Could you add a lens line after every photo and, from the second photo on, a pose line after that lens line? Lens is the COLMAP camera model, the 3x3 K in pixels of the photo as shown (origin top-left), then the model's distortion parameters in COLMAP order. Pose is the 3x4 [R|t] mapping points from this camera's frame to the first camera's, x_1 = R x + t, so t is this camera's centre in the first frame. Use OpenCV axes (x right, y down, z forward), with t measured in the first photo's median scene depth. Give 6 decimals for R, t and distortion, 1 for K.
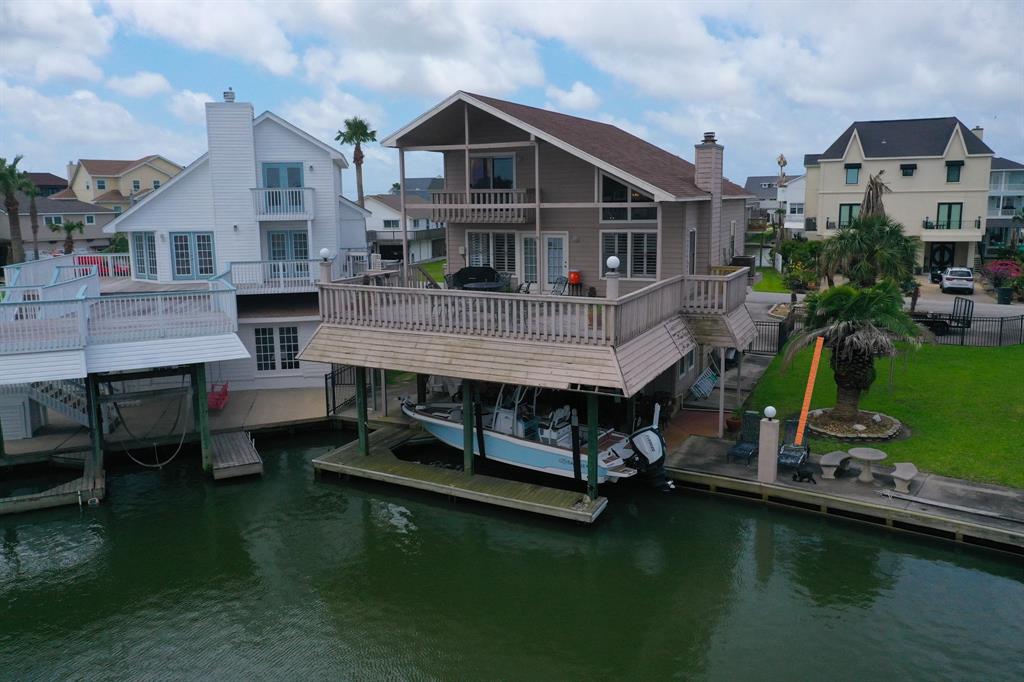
lens RADIAL K [[810.9, 0, 512.0], [0, 810.9, 341.0], [0, 0, 1]] dist [0.007407, 0.005162]
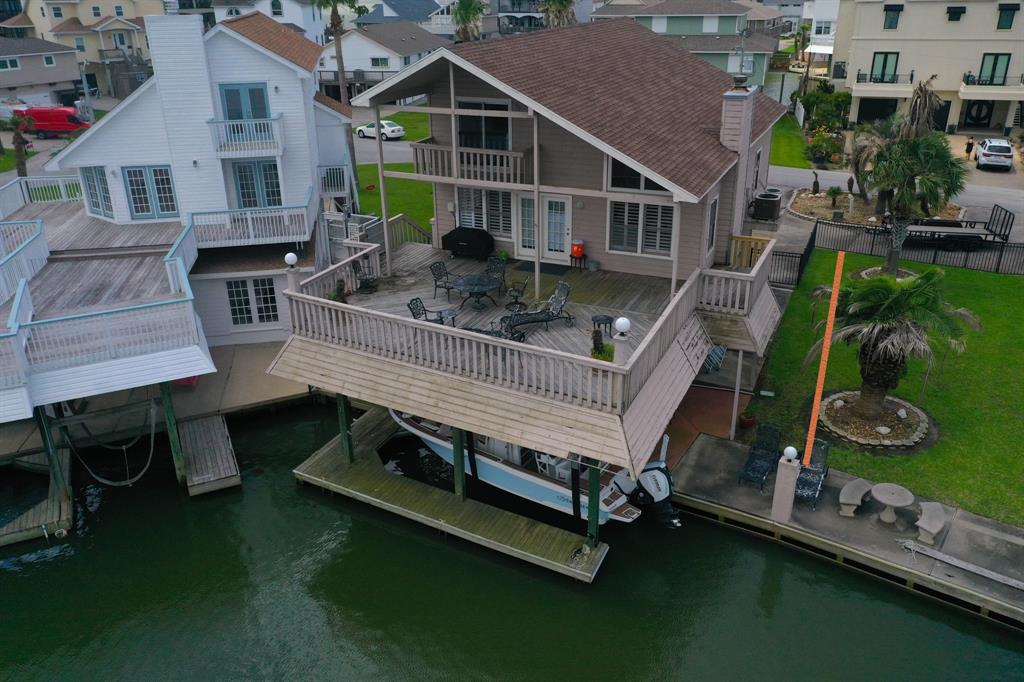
lens RADIAL K [[810.9, 0, 512.0], [0, 810.9, 341.0], [0, 0, 1]] dist [0.007407, 0.005162]
pose [[0.999998, -0.000910, -0.001925, 0.007475], [0.001348, 0.970346, 0.241718, -0.219844], [0.001648, -0.241720, 0.970345, 0.128653]]
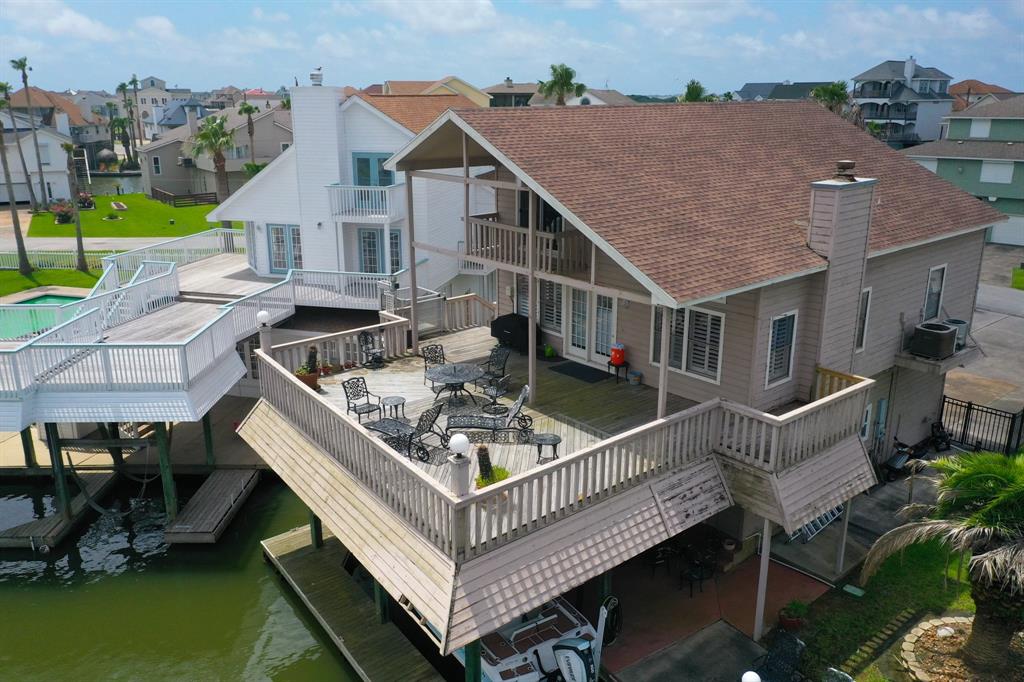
lens RADIAL K [[810.9, 0, 512.0], [0, 810.9, 341.0], [0, 0, 1]] dist [0.007407, 0.005162]
pose [[0.906423, 0.133681, -0.400659, 0.317377], [-0.083251, 0.986529, 0.140816, -0.209635], [0.414086, -0.094283, 0.905342, 0.334040]]
